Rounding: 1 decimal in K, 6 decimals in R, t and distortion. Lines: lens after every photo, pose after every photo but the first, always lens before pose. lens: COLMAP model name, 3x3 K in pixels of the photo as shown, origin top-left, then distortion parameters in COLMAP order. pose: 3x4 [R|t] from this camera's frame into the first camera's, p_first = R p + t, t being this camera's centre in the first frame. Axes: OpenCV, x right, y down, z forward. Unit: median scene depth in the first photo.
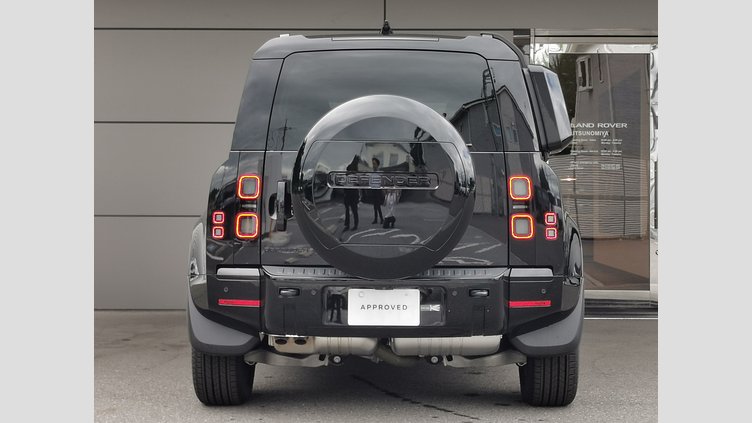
lens RADIAL K [[1714.4, 0, 377.3], [0, 1714.4, 210.3], [0, 0, 1]] dist [0.025697, 0.000000]
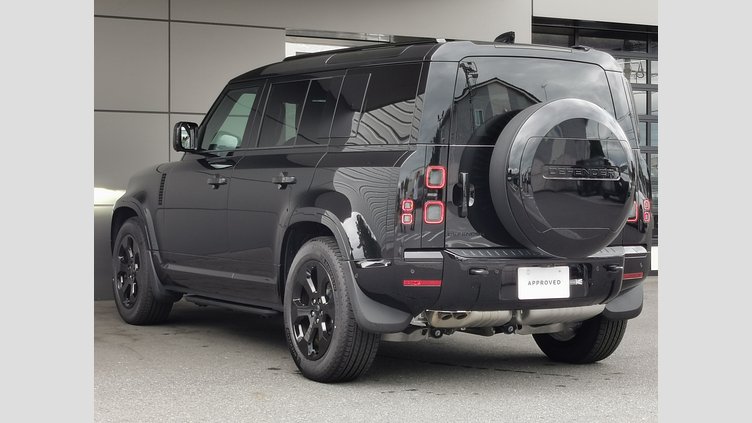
lens RADIAL K [[1922.5, 0, 376.0], [0, 1922.5, 212.3], [0, 0, 1]] dist [-0.380523, 0.000000]
pose [[0.819435, -0.008080, 0.573115, -0.810922], [0.003049, 0.999948, 0.009739, -0.003336], [-0.573164, -0.006233, 0.819417, 0.012498]]
